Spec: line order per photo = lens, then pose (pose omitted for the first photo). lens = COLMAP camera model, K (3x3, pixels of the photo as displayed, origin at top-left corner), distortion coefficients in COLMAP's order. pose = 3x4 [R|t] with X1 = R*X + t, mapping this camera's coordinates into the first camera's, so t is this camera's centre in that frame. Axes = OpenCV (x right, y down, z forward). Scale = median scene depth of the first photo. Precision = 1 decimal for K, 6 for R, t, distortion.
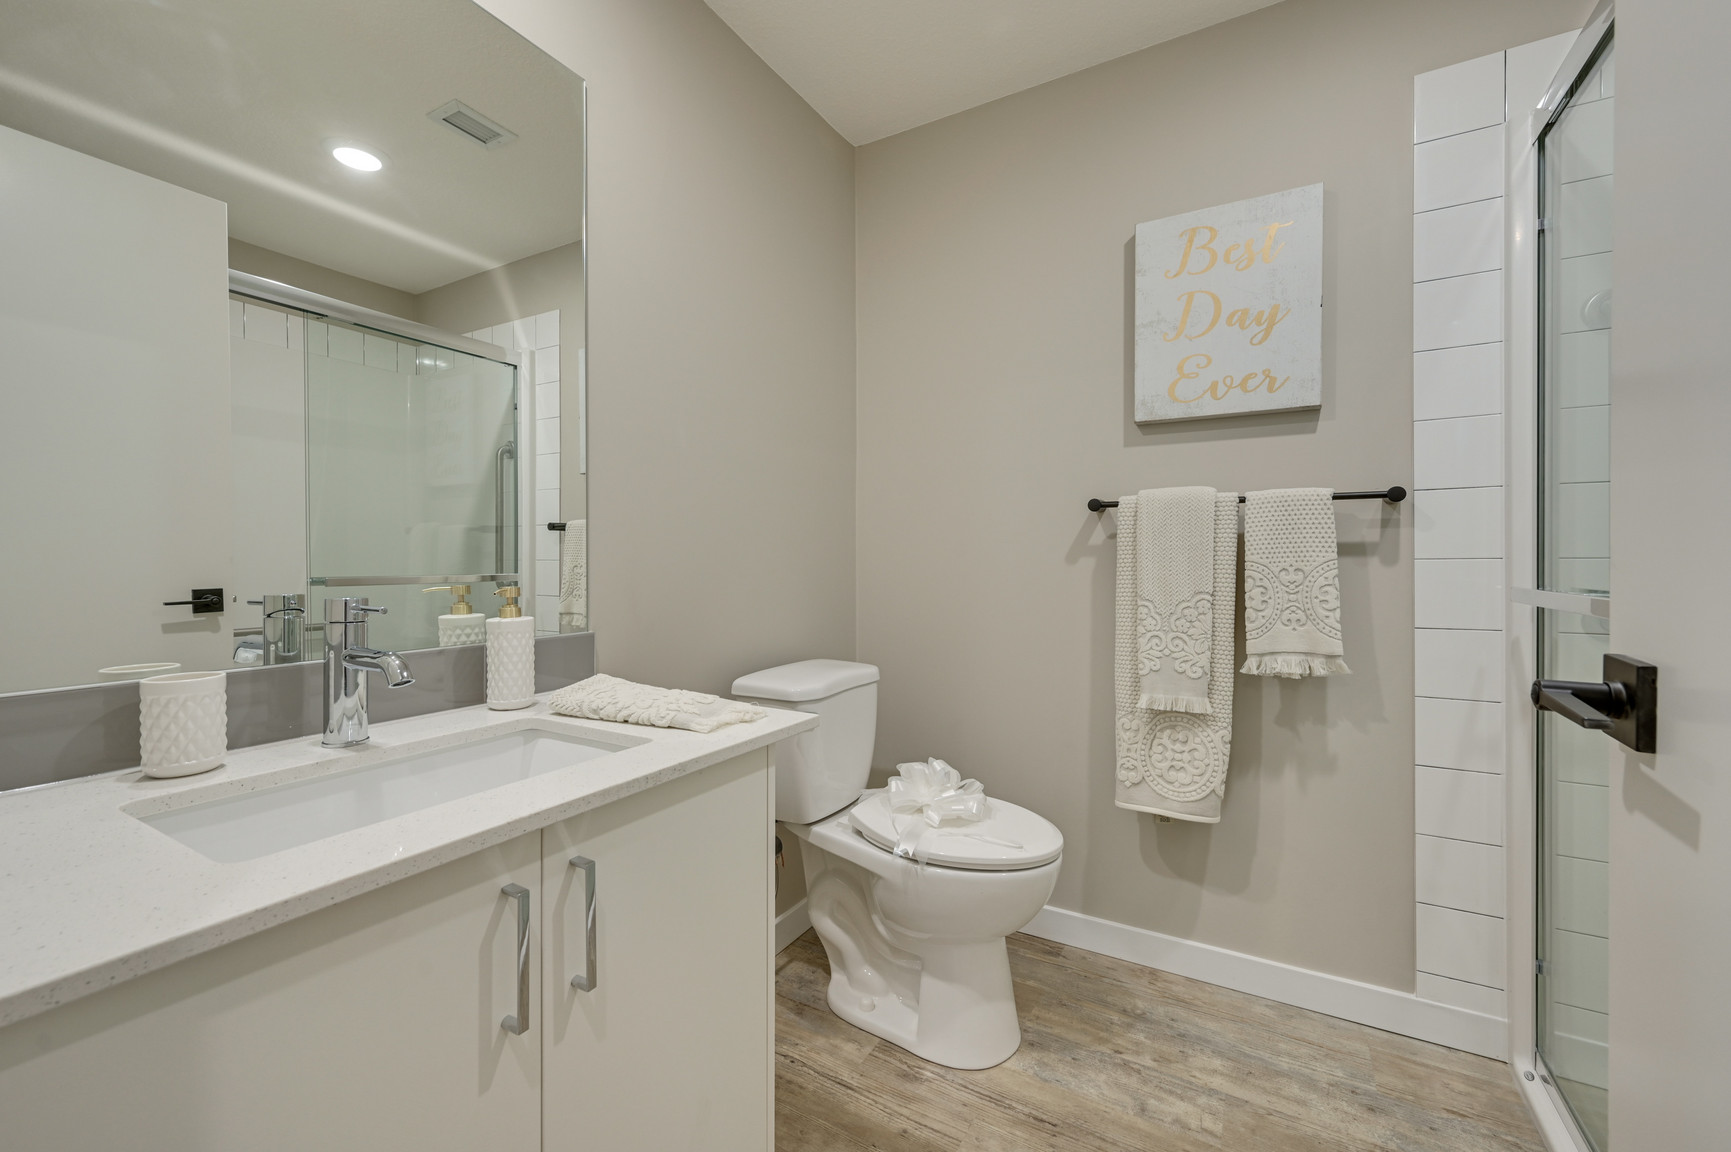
lens RADIAL K [[717.1, 0, 864.7], [0, 717.1, 567.4], [0, 0, 1]] dist [0.000189, 0.000211]
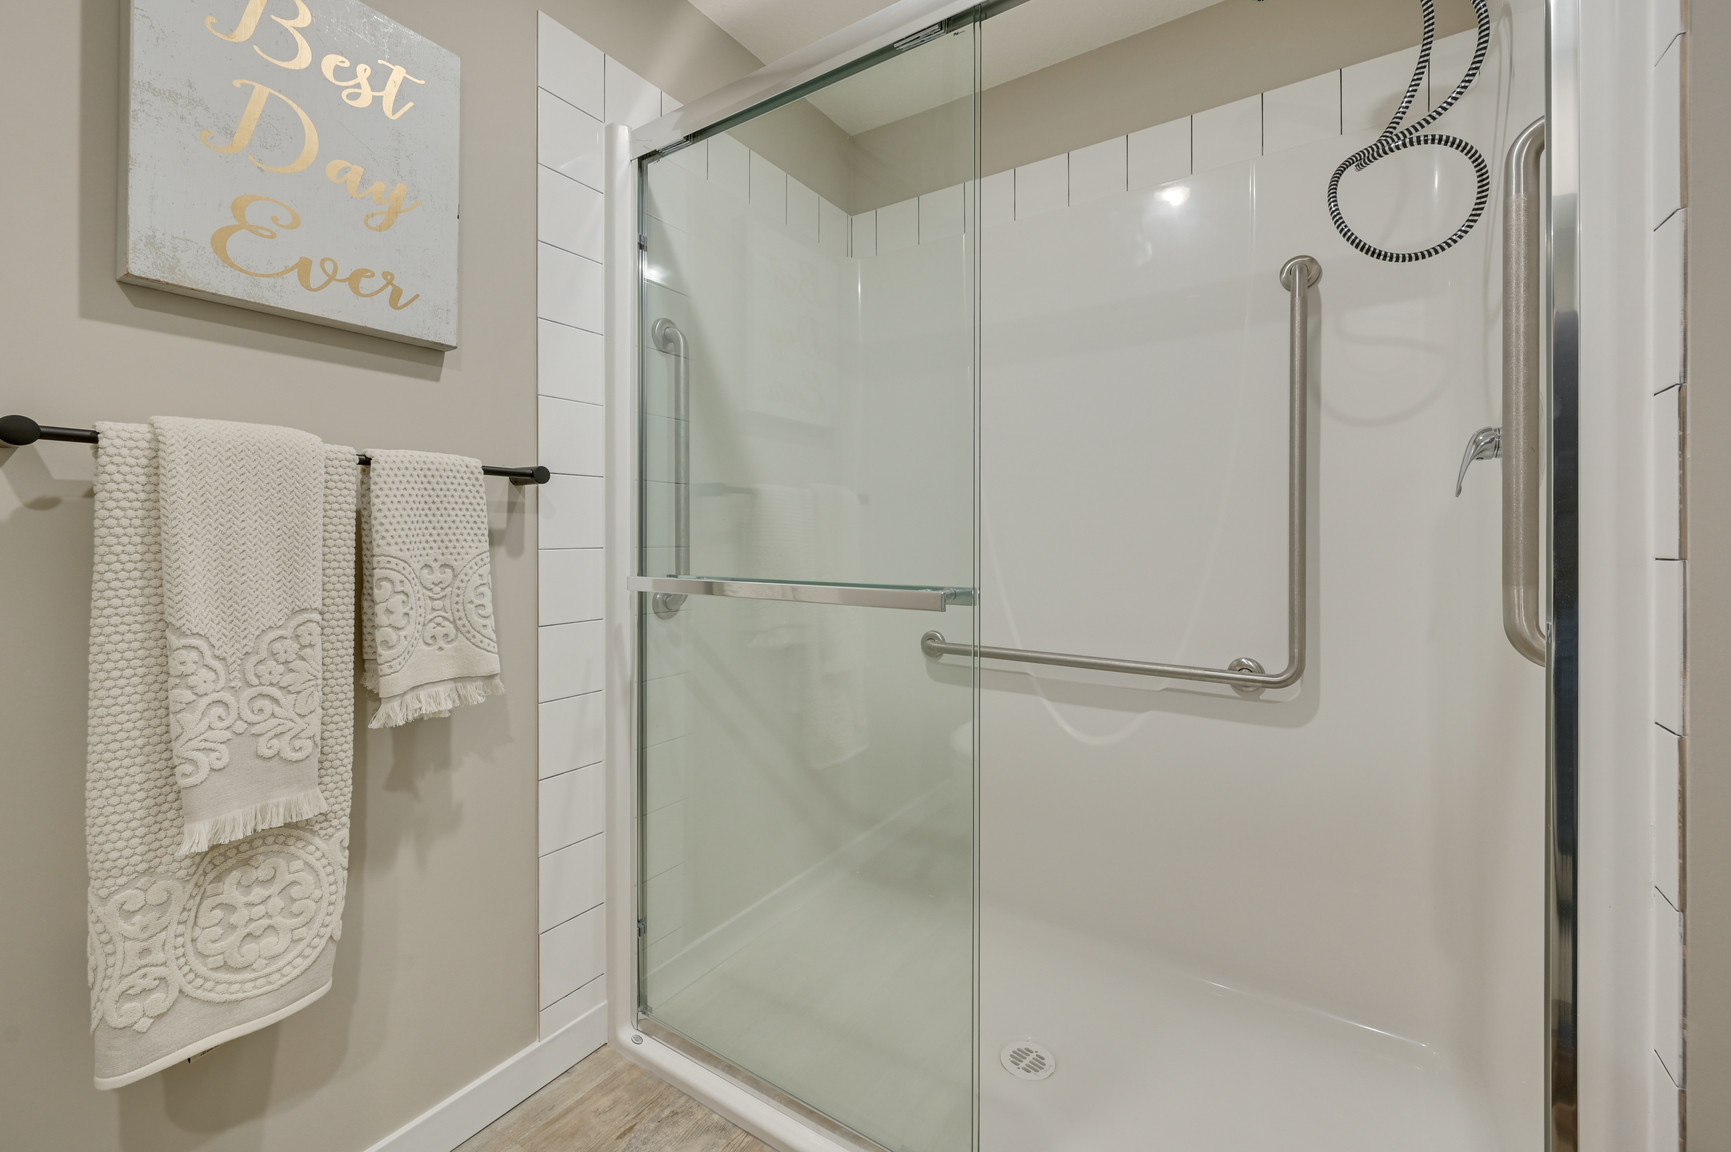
lens RADIAL K [[710.1, 0, 862.8], [0, 710.1, 534.7], [0, 0, 1]] dist [0.000341, 0.000149]
pose [[0.056528, 0.006276, 0.998381, -0.085764], [0.005019, 0.999966, -0.006570, -0.020384], [-0.998388, 0.005383, 0.056495, 0.514919]]
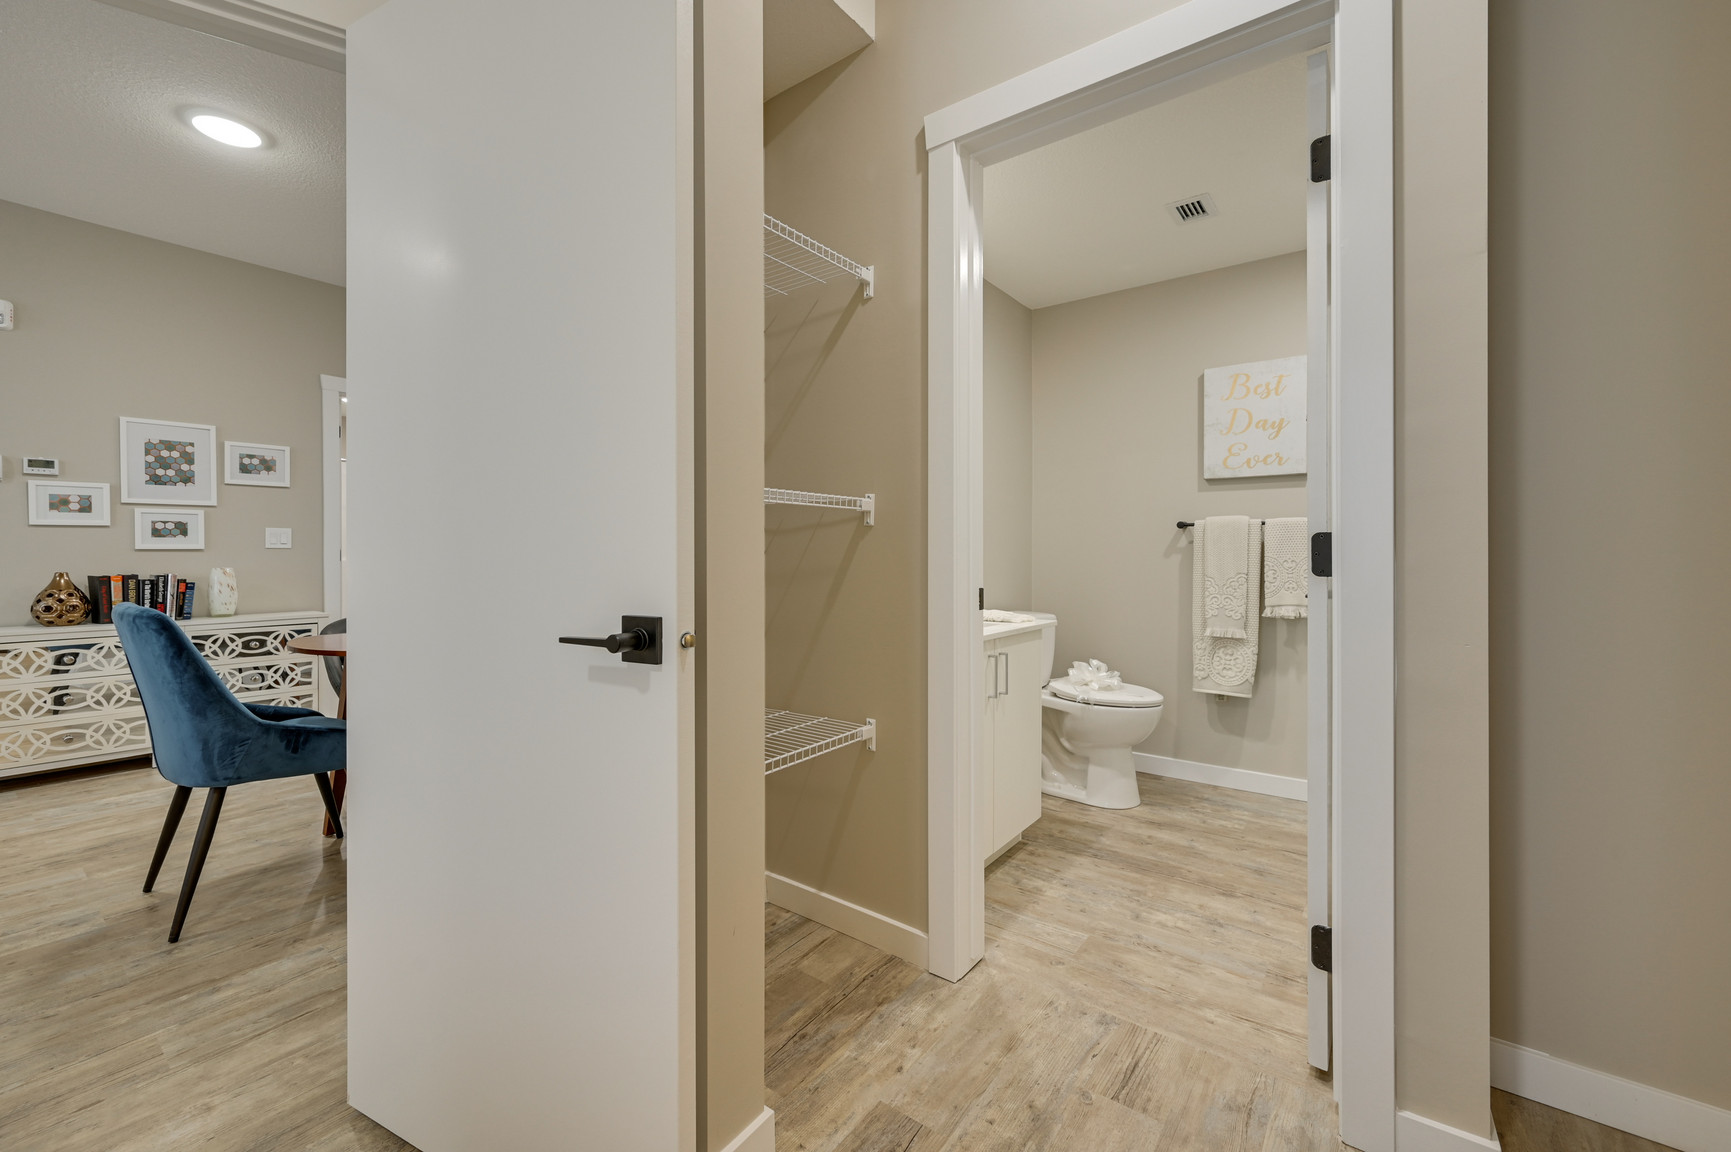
lens RADIAL K [[700.5, 0, 863.9], [0, 700.5, 557.3], [0, 0, 1]] dist [-0.001893, 0.000518]
pose [[0.992571, 0.000825, -0.121661, -0.278997], [-0.001563, 0.999981, -0.005971, 0.005805], [0.121653, 0.006117, 0.992554, -0.921319]]
